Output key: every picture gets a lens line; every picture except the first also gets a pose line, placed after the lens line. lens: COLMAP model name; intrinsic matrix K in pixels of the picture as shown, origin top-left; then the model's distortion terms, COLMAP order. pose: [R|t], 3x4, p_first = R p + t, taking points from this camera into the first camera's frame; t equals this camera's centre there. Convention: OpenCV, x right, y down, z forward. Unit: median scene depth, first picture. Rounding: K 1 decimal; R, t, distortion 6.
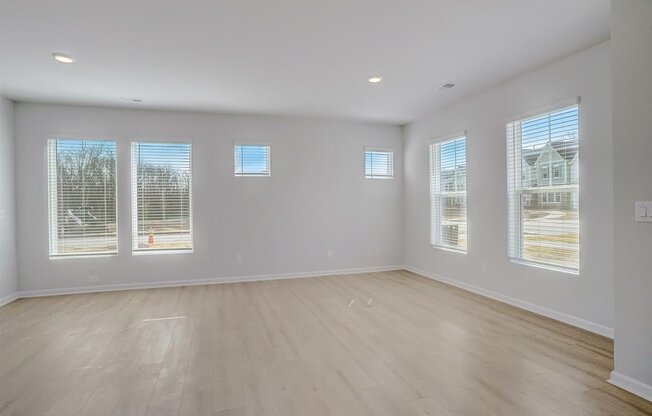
lens RADIAL K [[351.3, 0, 324.8], [0, 351.3, 204.8], [0, 0, 1]] dist [-0.003962, -0.000493]
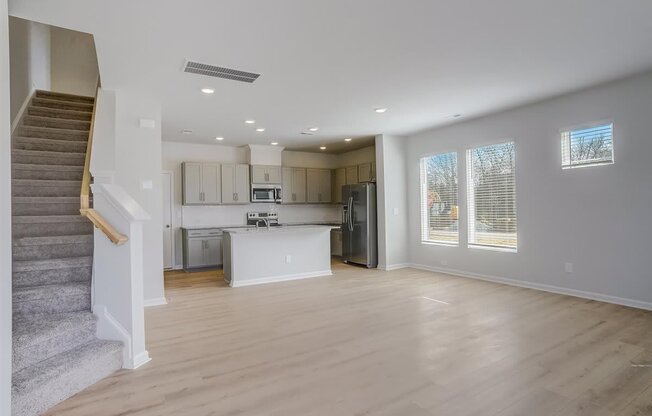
lens RADIAL K [[351.3, 0, 324.8], [0, 351.3, 204.8], [0, 0, 1]] dist [-0.003962, -0.000493]
pose [[0.236321, -0.006637, -0.971652, 0.479635], [0.015885, 0.999869, -0.002967, -0.001697], [0.971545, -0.014733, 0.236396, 0.277747]]
